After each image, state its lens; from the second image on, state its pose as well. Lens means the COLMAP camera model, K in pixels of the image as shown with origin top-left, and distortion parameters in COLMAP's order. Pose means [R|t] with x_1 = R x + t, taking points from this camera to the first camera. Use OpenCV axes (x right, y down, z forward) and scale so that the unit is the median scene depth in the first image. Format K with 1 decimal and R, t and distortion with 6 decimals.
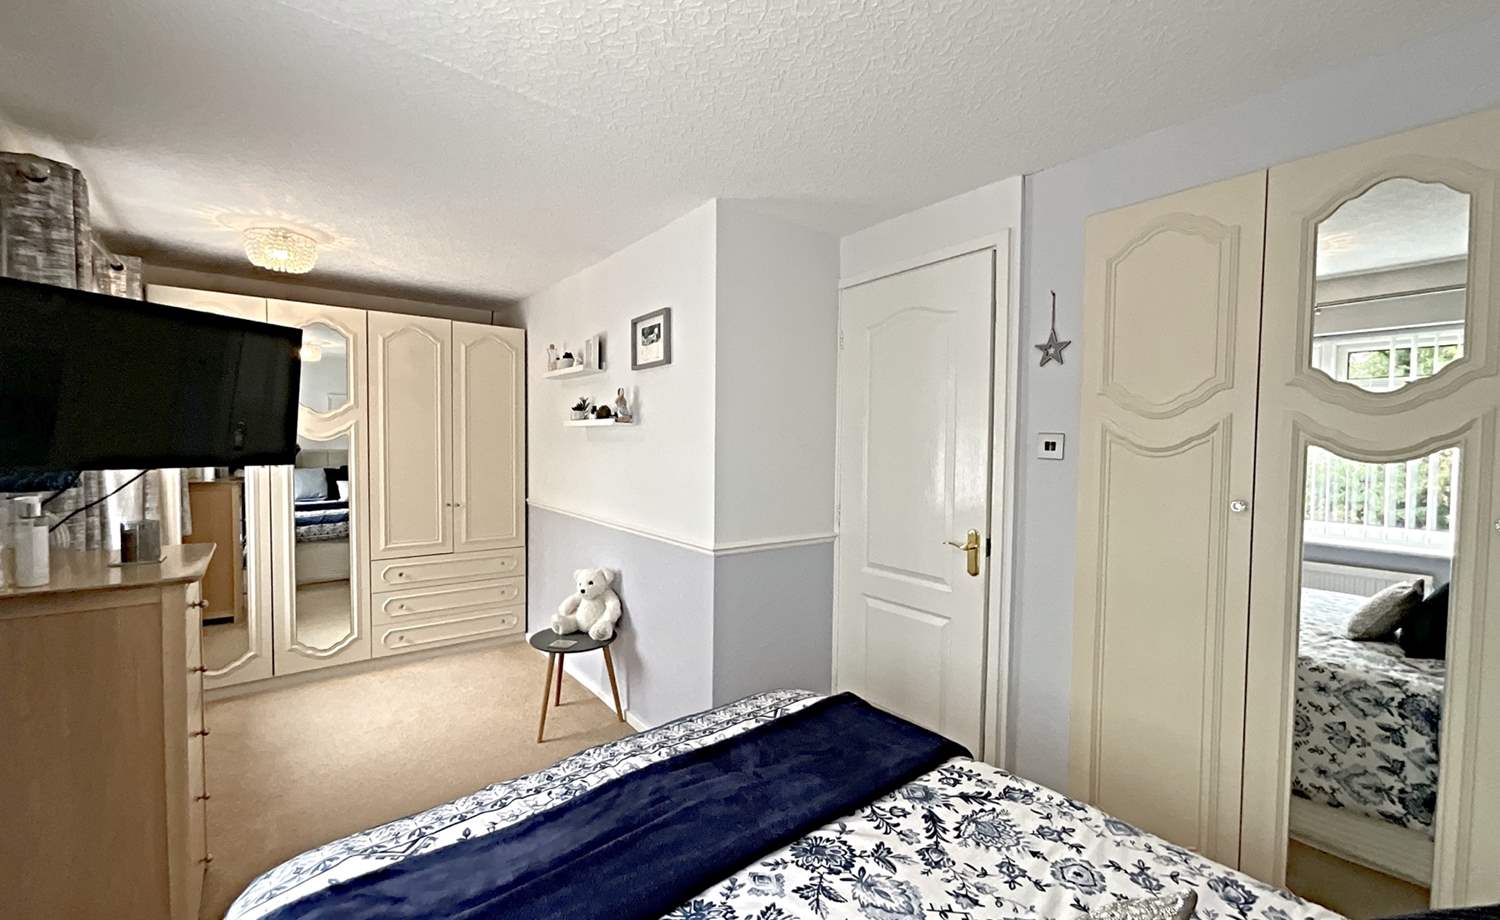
lens RADIAL K [[606.2, 0, 752.5], [0, 606.2, 460.6], [0, 0, 1]] dist [0.002624, 0.000425]
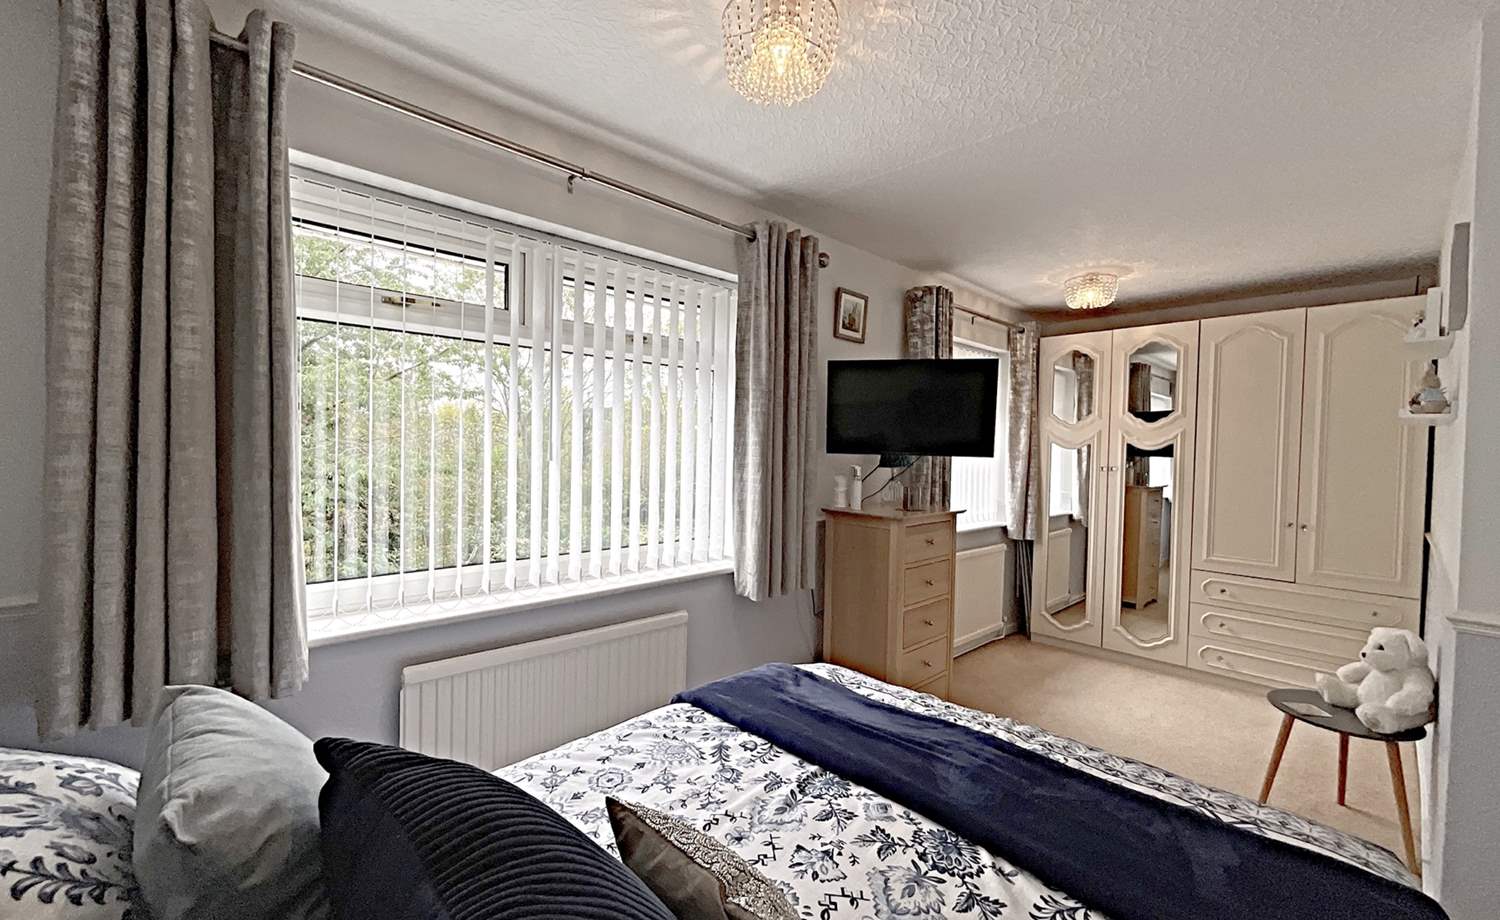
lens RADIAL K [[606.2, 0, 748.3], [0, 606.2, 458.9], [0, 0, 1]] dist [0.002624, 0.000425]
pose [[0.092251, 0.008306, -0.995701, 0.600074], [-0.052963, 0.998591, 0.003423, 0.037809], [0.994326, 0.052420, 0.092561, 0.347467]]
